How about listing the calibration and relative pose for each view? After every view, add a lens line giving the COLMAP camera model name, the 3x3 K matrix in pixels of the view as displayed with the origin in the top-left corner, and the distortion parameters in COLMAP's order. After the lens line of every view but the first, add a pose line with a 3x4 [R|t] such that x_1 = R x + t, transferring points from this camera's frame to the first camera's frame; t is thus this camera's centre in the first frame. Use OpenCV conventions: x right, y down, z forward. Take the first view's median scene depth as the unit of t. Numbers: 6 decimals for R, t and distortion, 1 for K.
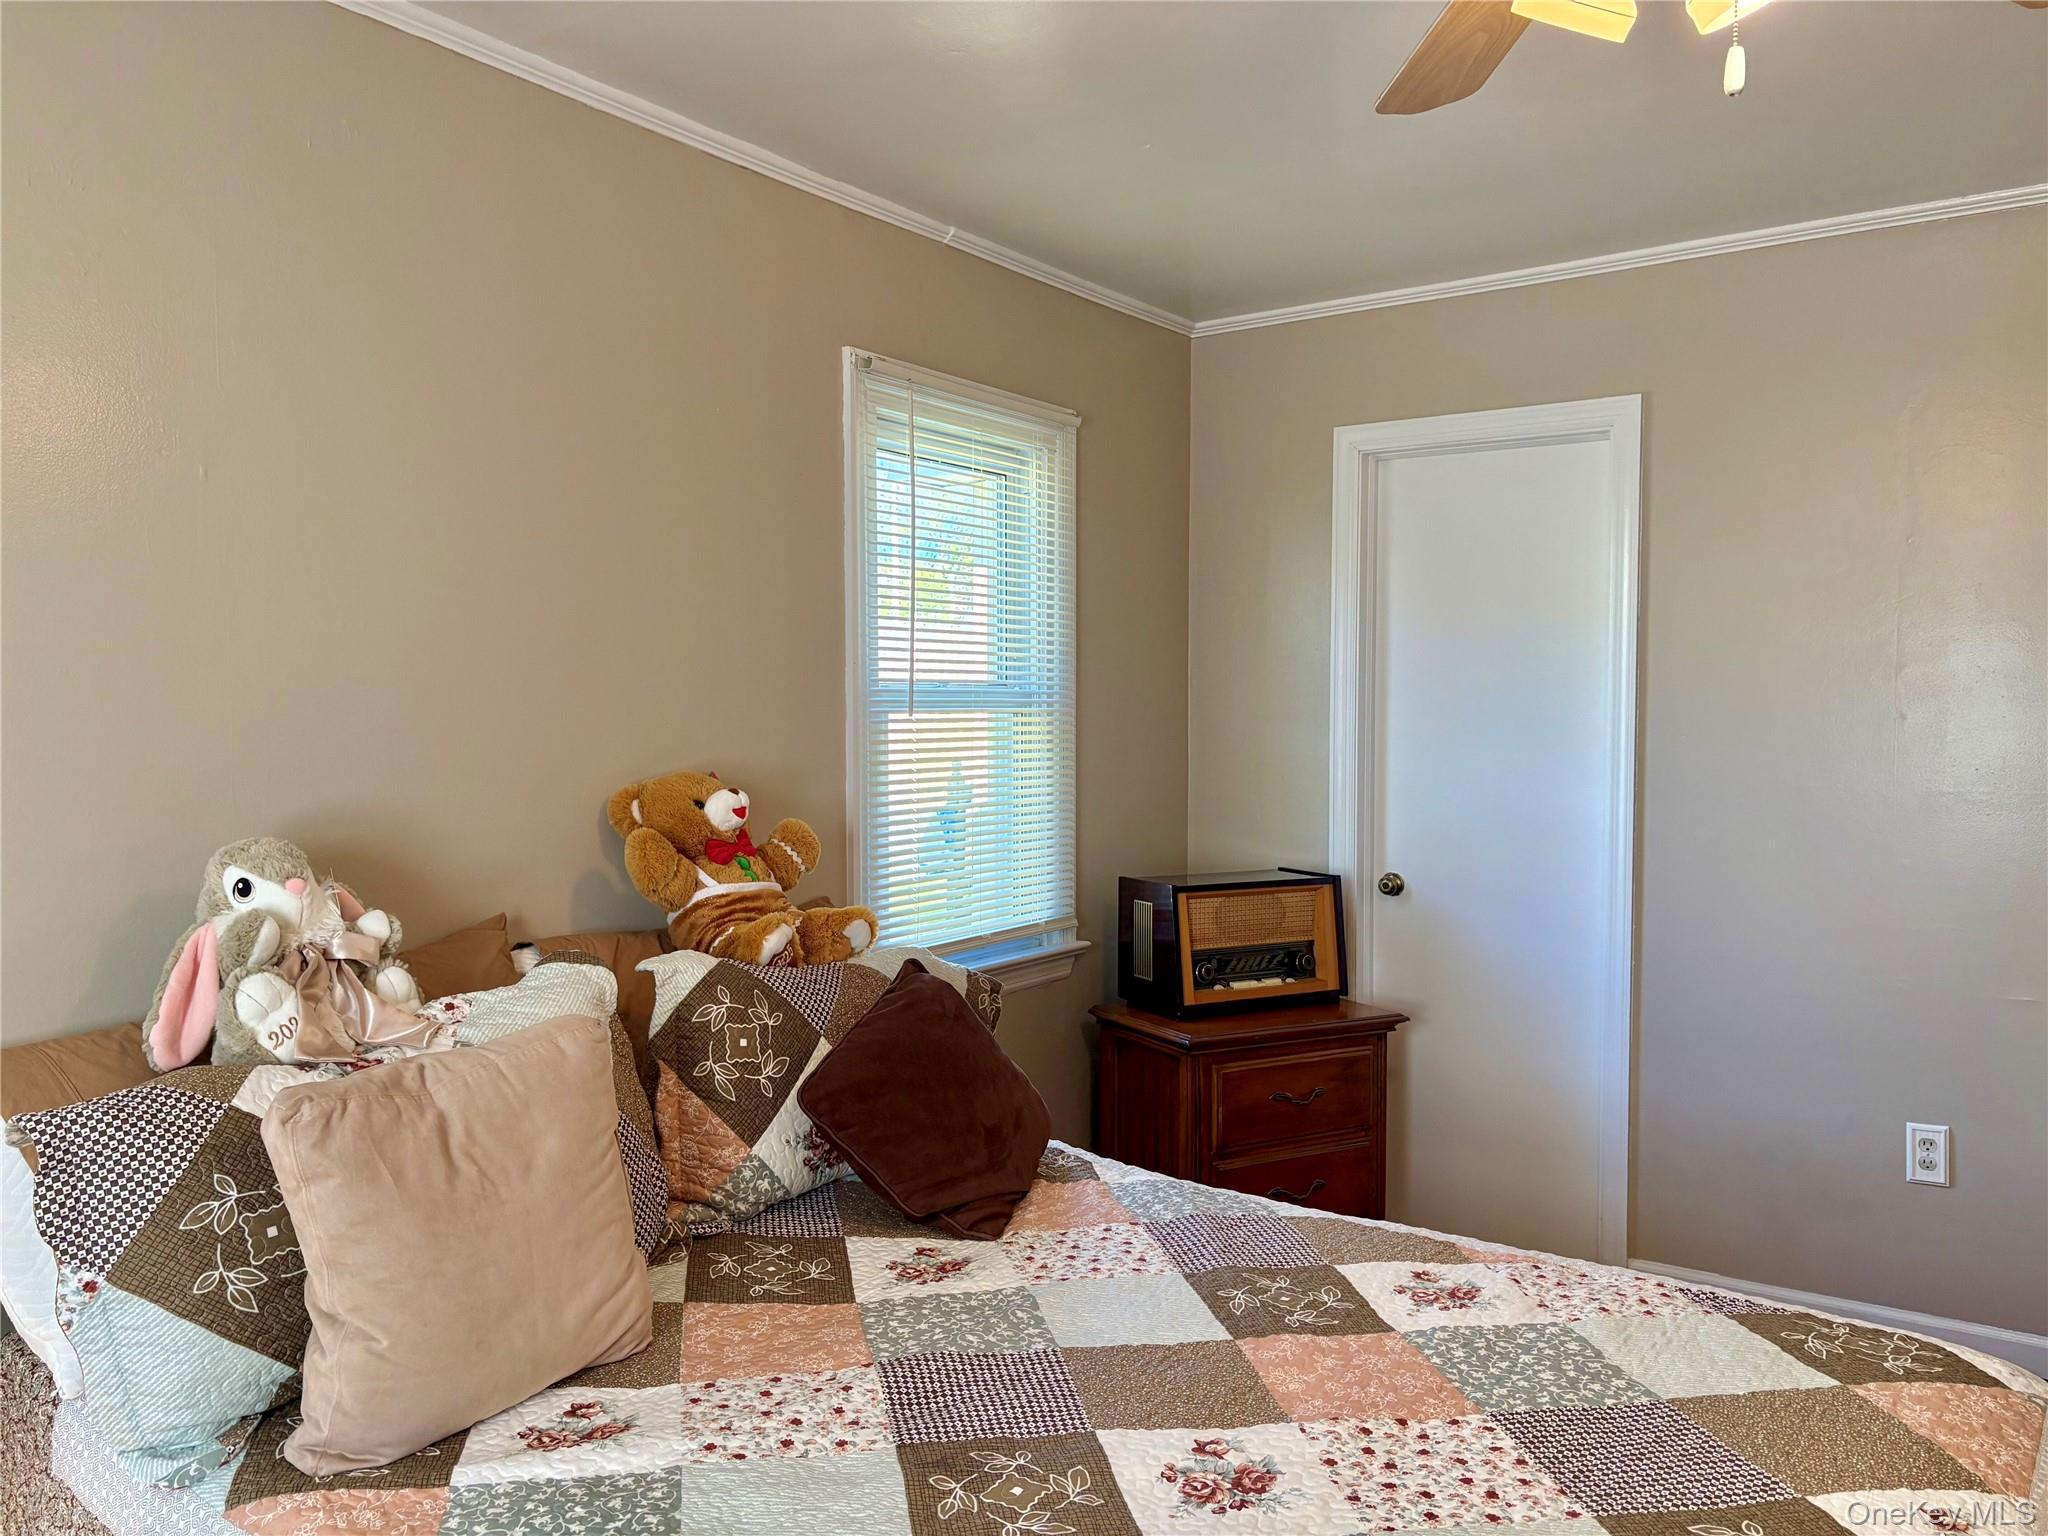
lens RADIAL K [[1559.8, 0, 1020.0], [0, 1559.8, 763.7], [0, 0, 1]] dist [0.039760, -0.018101]
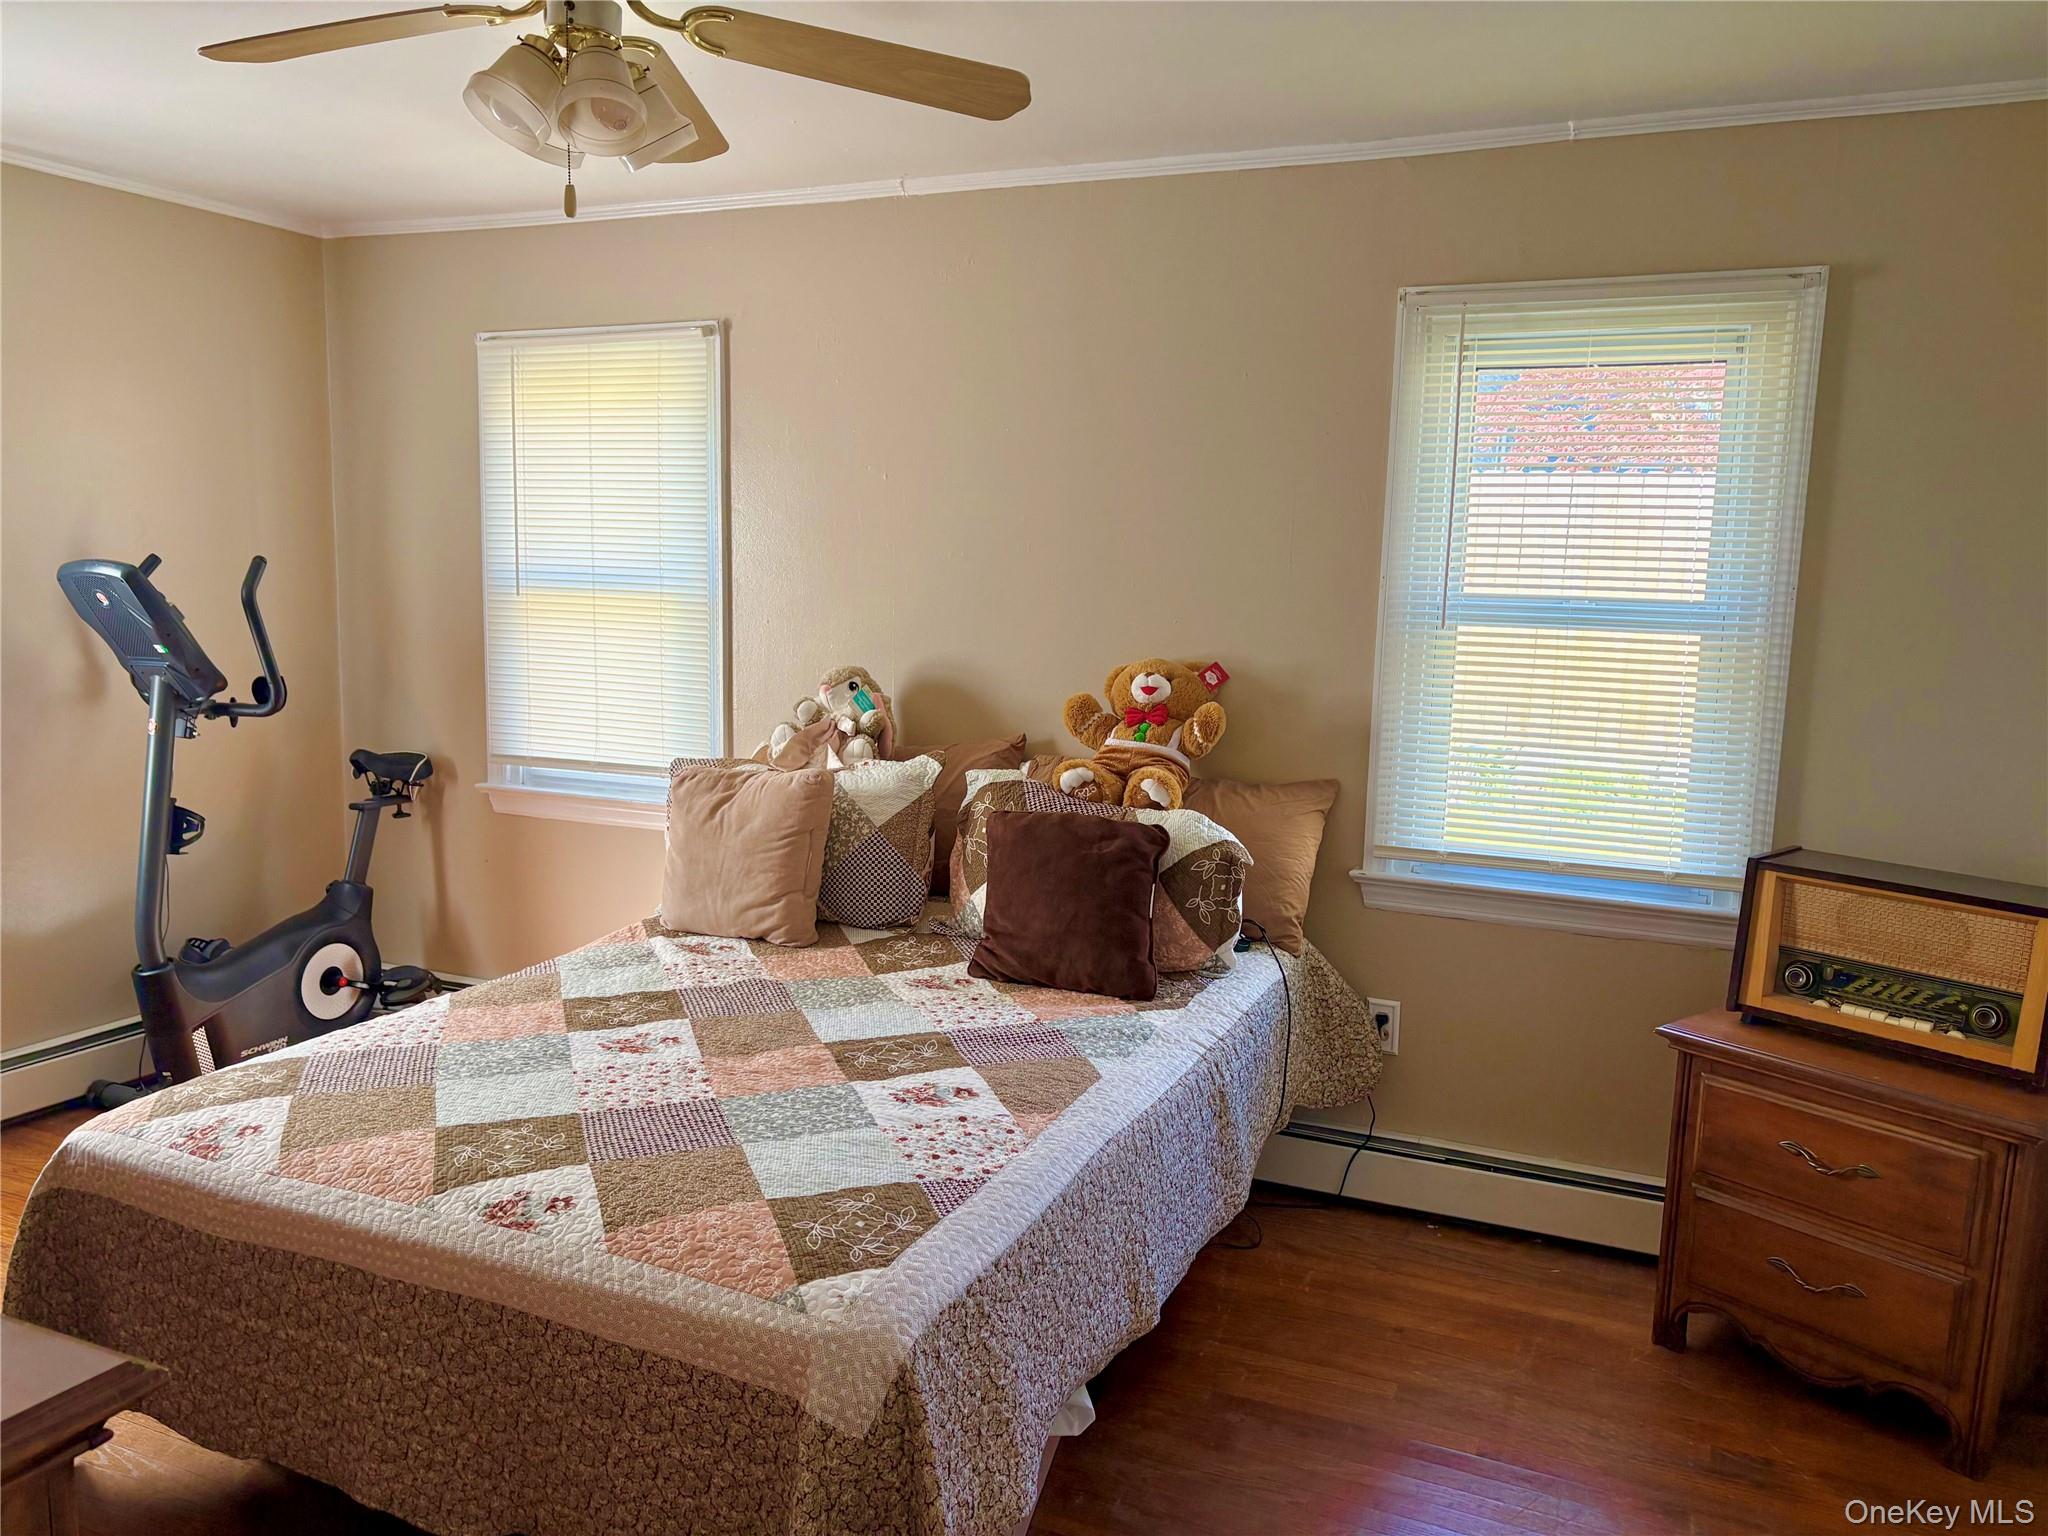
lens RADIAL K [[1559.8, 0, 1021.2], [0, 1559.8, 773.8], [0, 0, 1]] dist [0.039760, -0.018101]
pose [[0.198165, 0.147879, -0.968949, 1.421764], [-0.066493, 0.988304, 0.137234, -0.093840], [0.977911, 0.037233, 0.205680, 0.782865]]
